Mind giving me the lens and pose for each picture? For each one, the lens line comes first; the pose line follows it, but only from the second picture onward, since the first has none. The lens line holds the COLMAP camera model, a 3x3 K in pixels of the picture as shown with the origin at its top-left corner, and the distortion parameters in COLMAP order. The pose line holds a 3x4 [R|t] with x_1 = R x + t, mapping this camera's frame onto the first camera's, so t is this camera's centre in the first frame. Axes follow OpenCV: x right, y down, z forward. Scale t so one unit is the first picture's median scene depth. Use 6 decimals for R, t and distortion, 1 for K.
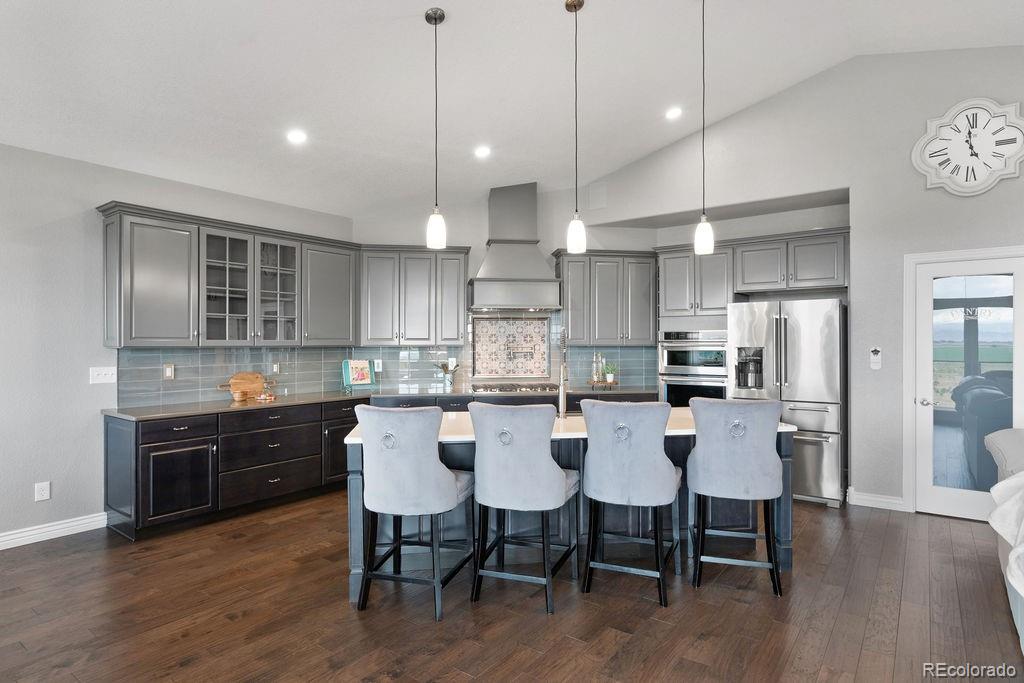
lens RADIAL K [[553.8, 0, 512.0], [0, 553.8, 341.5], [0, 0, 1]] dist [0.002221, 0.000280]
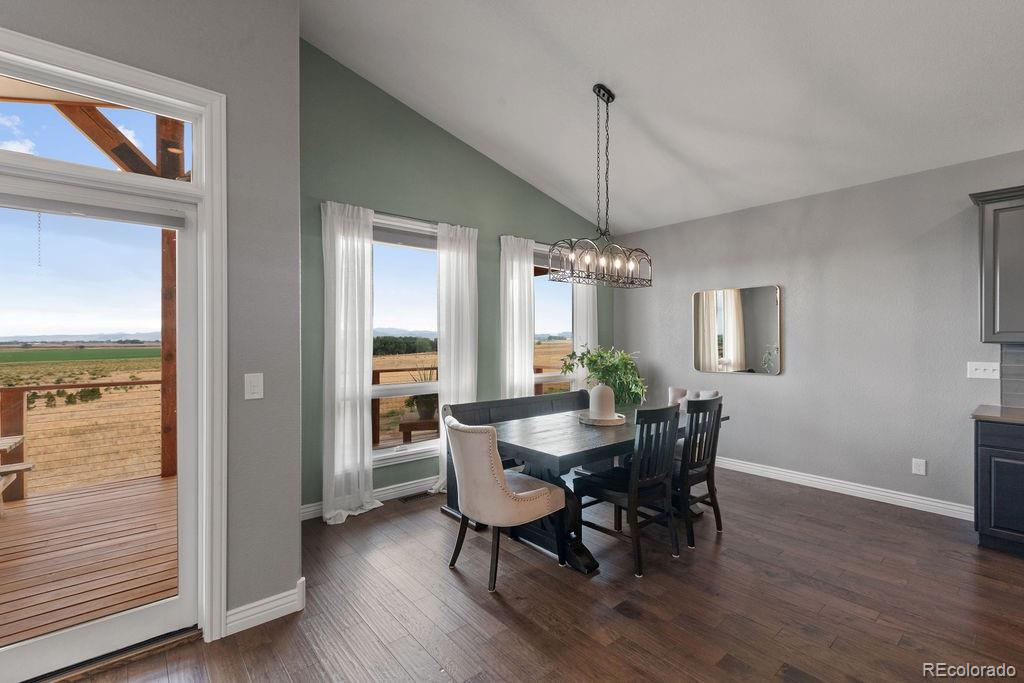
lens RADIAL K [[454.8, 0, 513.2], [0, 454.8, 338.0], [0, 0, 1]] dist [0.000361, -0.000232]
pose [[-0.224537, 0.001533, -0.974464, 0.219392], [0.004891, 0.999988, 0.000446, -0.001238], [0.974453, -0.004666, -0.224542, 0.331141]]
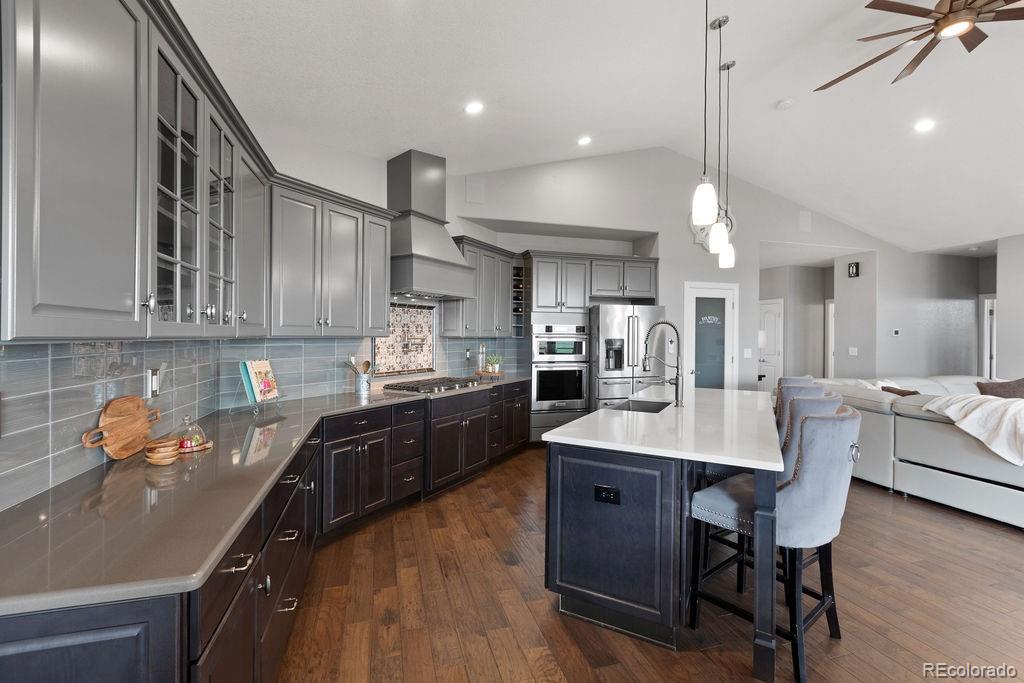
lens RADIAL K [[454.8, 0, 513.2], [0, 454.8, 338.0], [0, 0, 1]] dist [0.000361, -0.000232]
pose [[0.596615, 0.000924, 0.802527, -0.636612], [-0.009913, 0.999932, 0.006218, 0.004372], [-0.802467, -0.011665, 0.596583, 0.593993]]
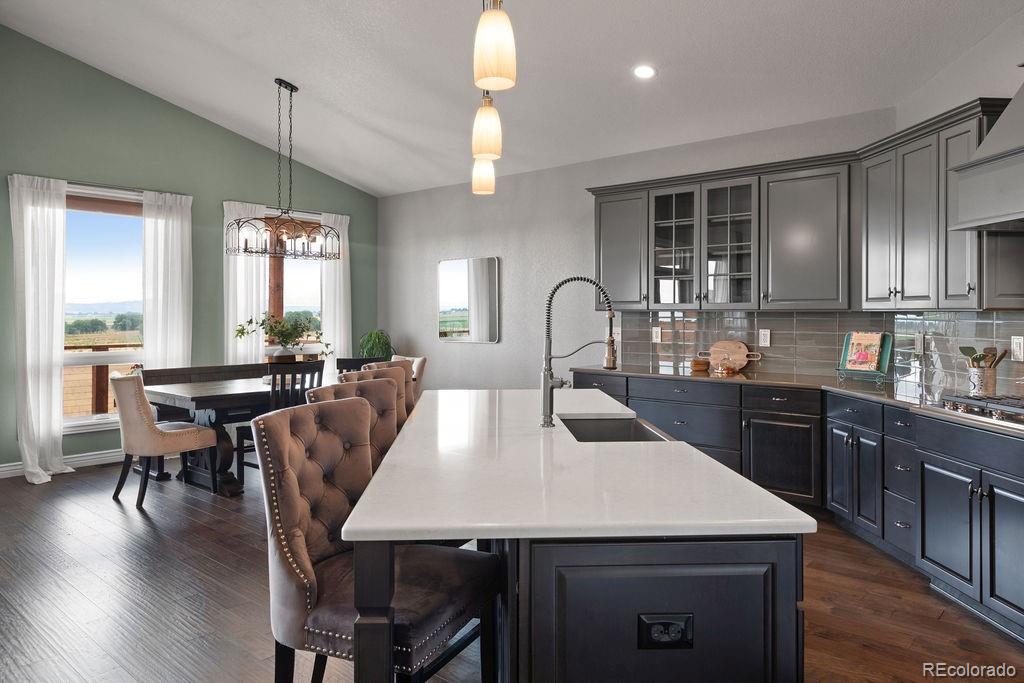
lens RADIAL K [[694.2, 0, 514.6], [0, 694.2, 307.6], [0, 0, 1]] dist [0.003033, 0.000129]
pose [[-0.079416, -0.005682, -0.996825, 0.683368], [0.001337, 0.999982, -0.005807, 0.011011], [0.996841, -0.001794, -0.079407, 0.822916]]
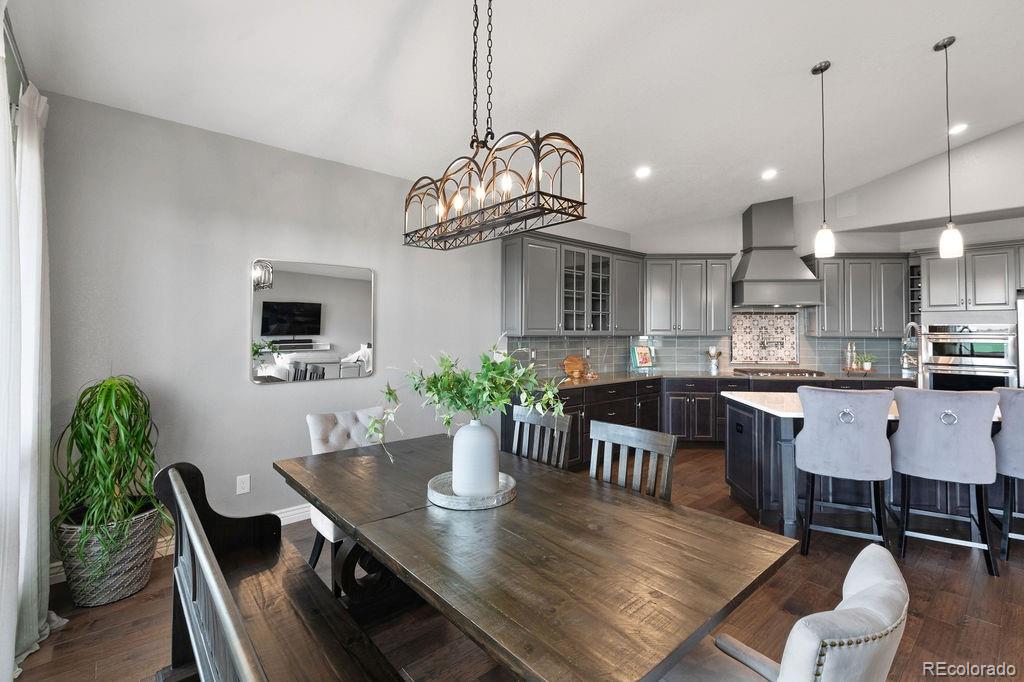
lens RADIAL K [[460.6, 0, 510.2], [0, 460.6, 319.7], [0, 0, 1]] dist [-0.002627, -0.000408]
pose [[0.978015, 0.002188, -0.208523, -0.435497], [-0.006785, 0.999749, -0.021329, -0.004532], [0.208424, 0.022275, 0.977785, -0.086848]]
